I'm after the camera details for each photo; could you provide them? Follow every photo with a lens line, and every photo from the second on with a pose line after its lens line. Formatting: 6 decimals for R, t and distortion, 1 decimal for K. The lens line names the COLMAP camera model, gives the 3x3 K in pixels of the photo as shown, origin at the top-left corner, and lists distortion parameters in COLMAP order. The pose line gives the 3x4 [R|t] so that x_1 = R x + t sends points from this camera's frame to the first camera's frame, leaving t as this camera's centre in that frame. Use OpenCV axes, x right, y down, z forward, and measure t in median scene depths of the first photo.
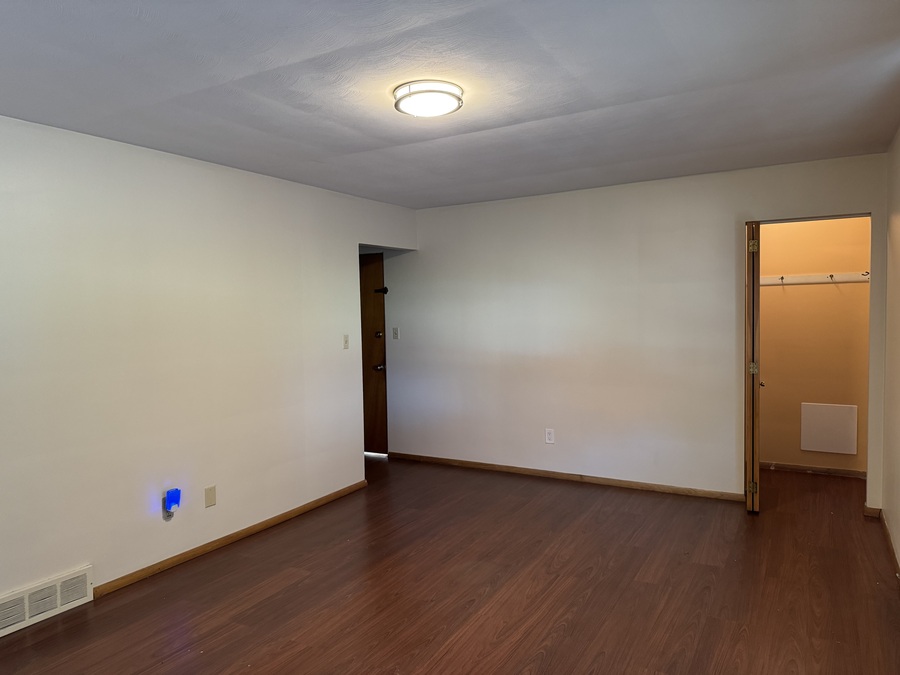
lens RADIAL K [[629.5, 0, 451.1], [0, 629.5, 334.6], [0, 0, 1]] dist [0.035613, -0.065565]
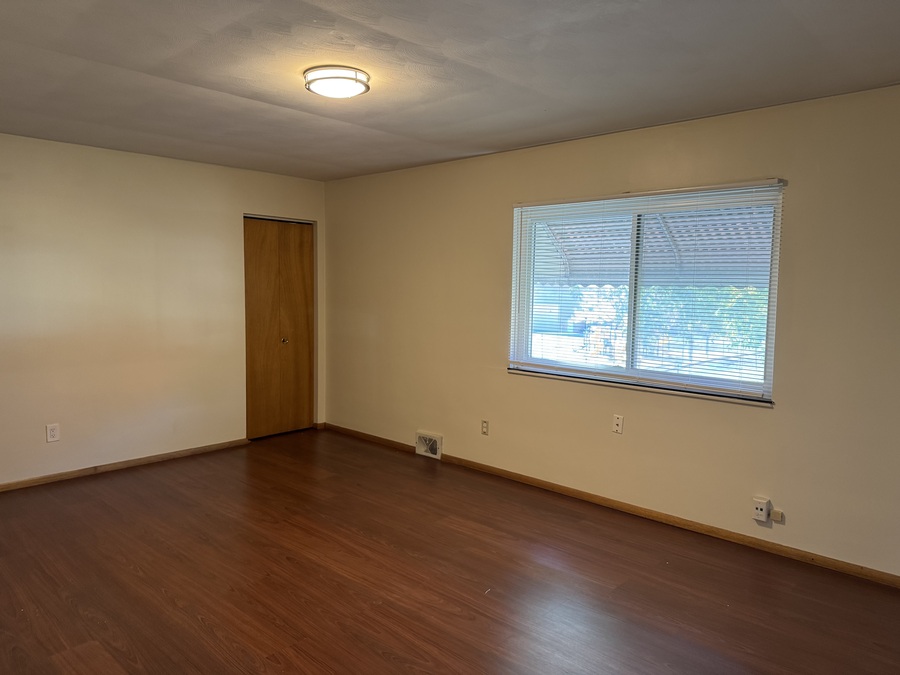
lens RADIAL K [[629.5, 0, 449.6], [0, 629.5, 338.0], [0, 0, 1]] dist [0.035613, -0.065565]
pose [[0.217374, -0.053780, 0.974606, -0.862817], [0.022981, 0.998486, 0.049973, 0.008439], [-0.975818, 0.011534, 0.218281, 0.477318]]
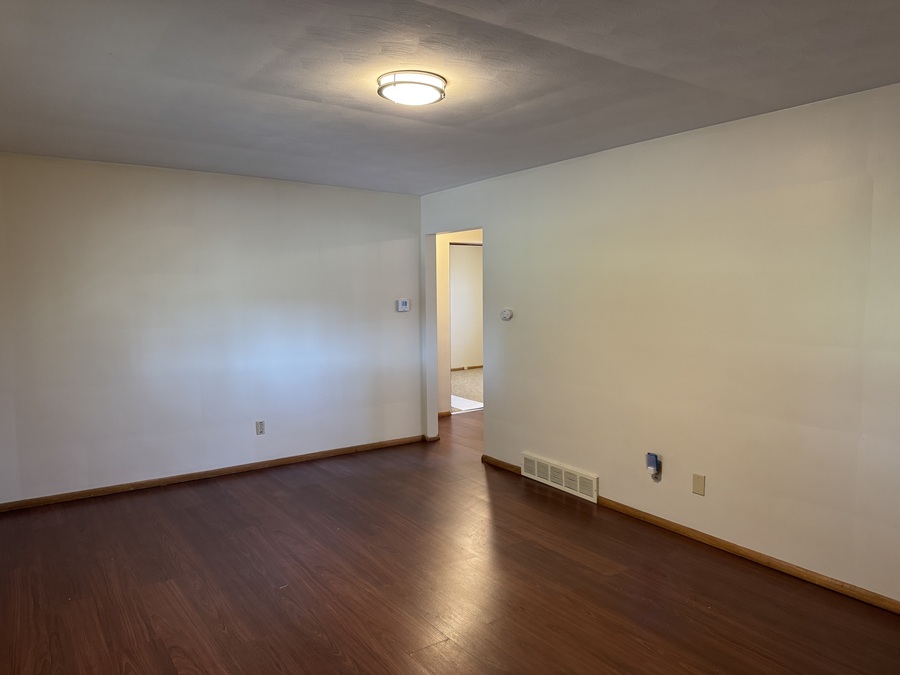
lens RADIAL K [[629.5, 0, 453.4], [0, 629.5, 341.0], [0, 0, 1]] dist [0.035613, -0.065565]
pose [[-0.408266, 0.109529, -0.906268, 0.721525], [-0.027236, 0.990872, 0.132023, -0.088338], [0.912457, 0.078583, -0.401556, 1.211706]]
